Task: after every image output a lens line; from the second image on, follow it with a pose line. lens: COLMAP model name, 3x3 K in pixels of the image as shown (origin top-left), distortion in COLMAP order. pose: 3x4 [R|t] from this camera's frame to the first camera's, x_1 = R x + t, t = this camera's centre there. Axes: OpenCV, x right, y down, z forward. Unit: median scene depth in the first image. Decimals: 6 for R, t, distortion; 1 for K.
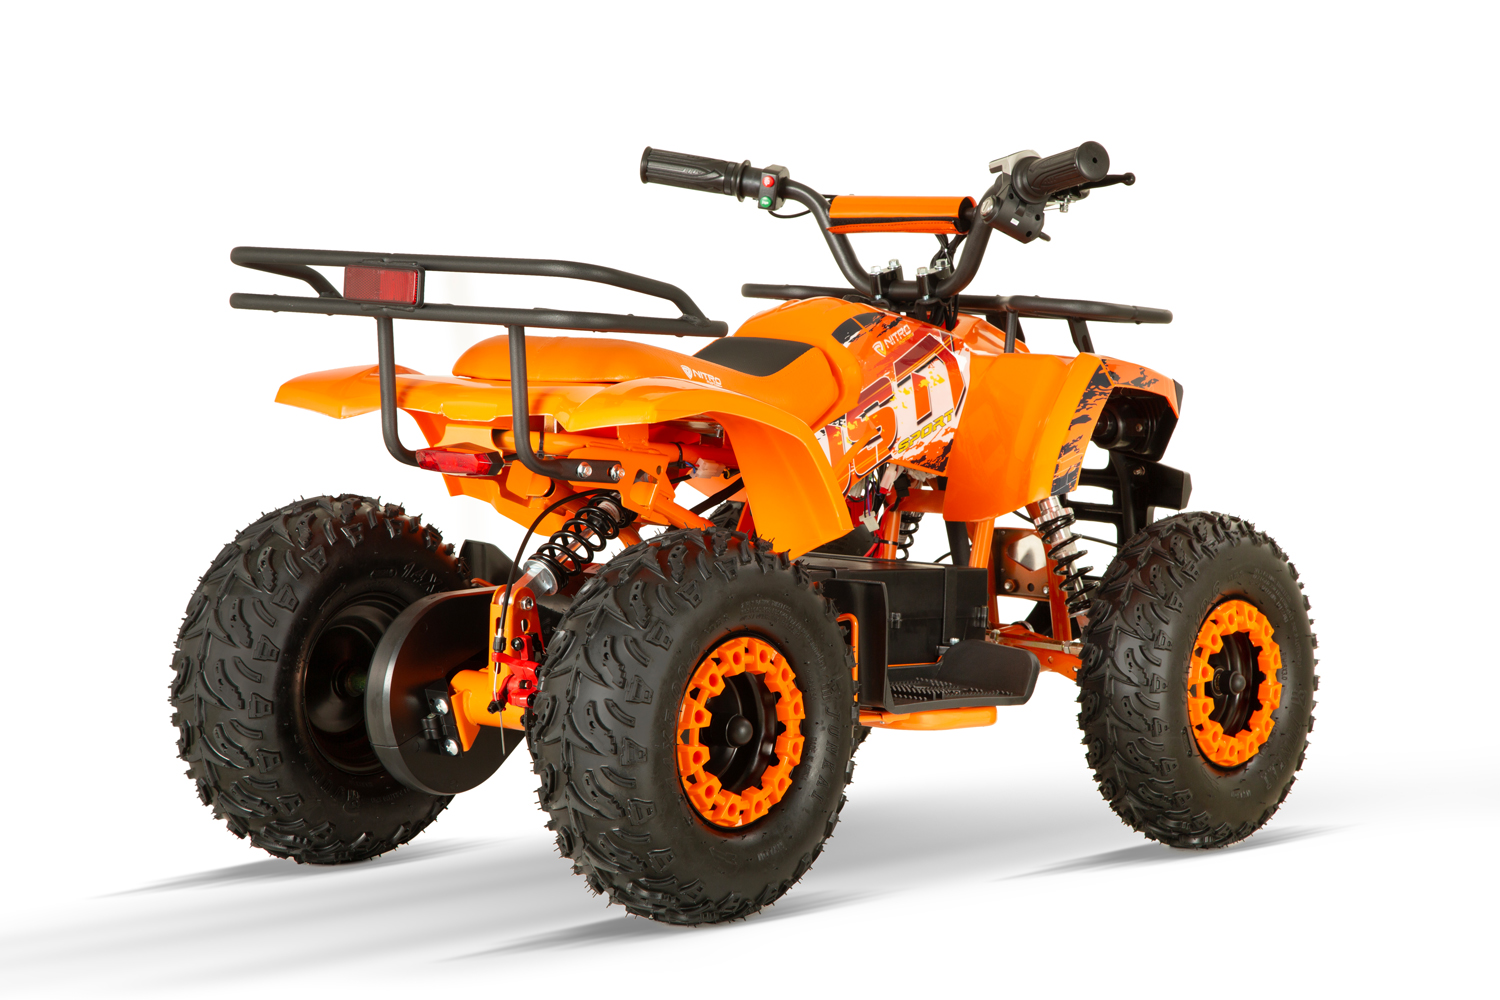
lens RADIAL K [[4260.8, 0, 749.9], [0, 4260.8, 502.0], [0, 0, 1]] dist [-0.047934, 0.000000]
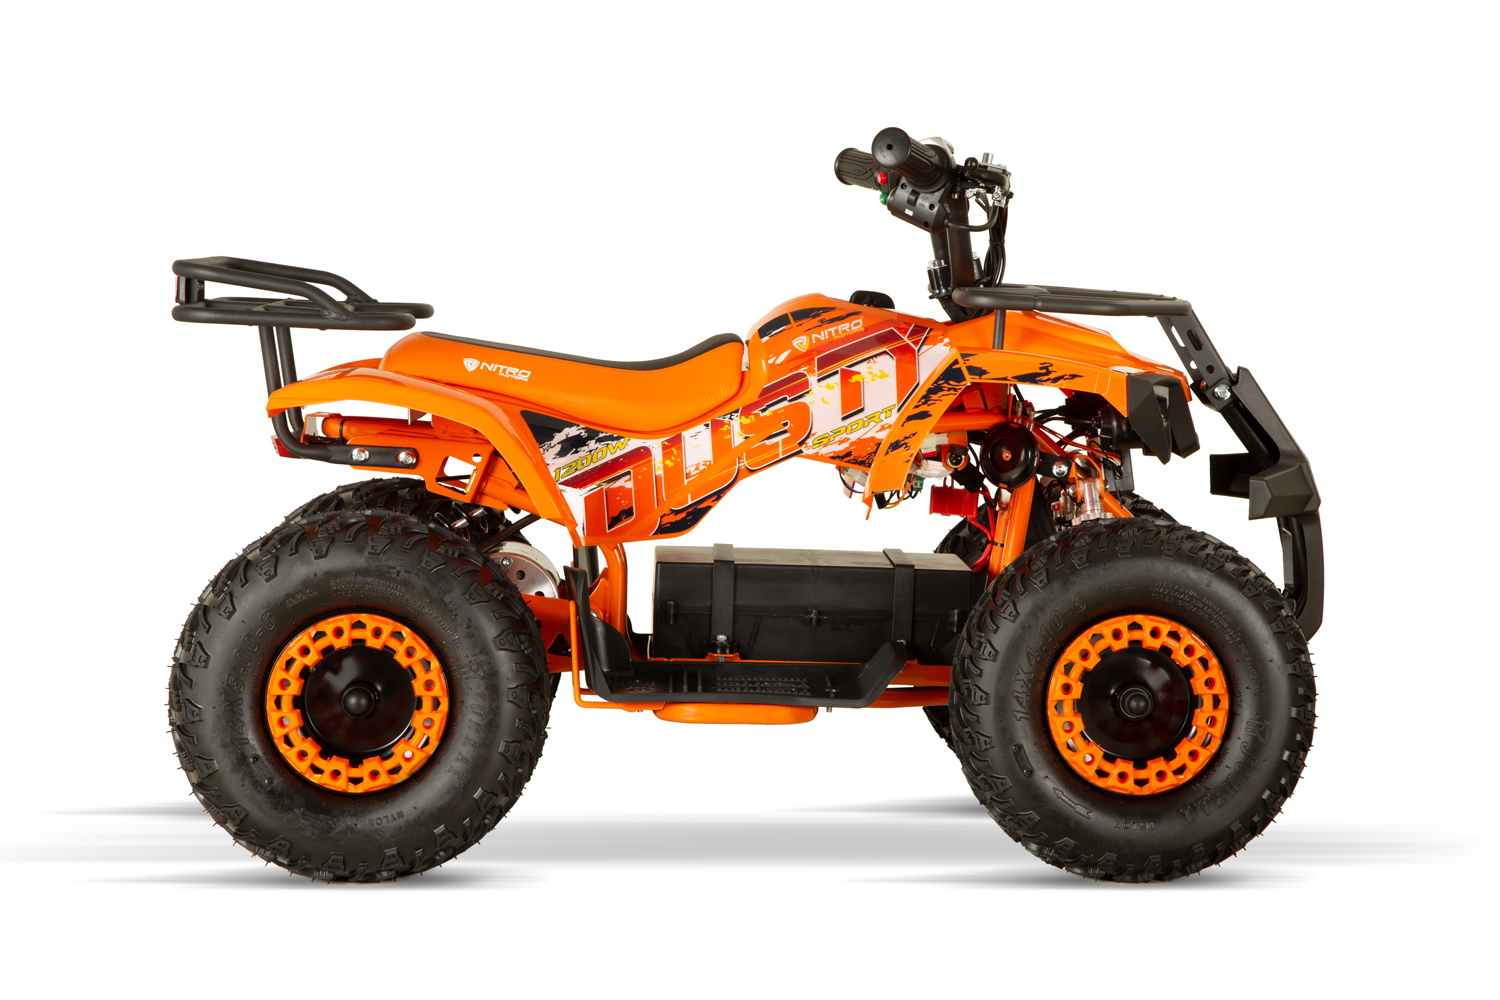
lens RADIAL K [[4250.9, 0, 751.7], [0, 4250.9, 498.3], [0, 0, 1]] dist [-0.100184, 0.000000]
pose [[0.663412, 0.022819, -0.747907, 0.765928], [-0.028840, 0.999572, 0.004916, -0.004362], [0.747699, 0.018308, 0.663786, 0.333098]]
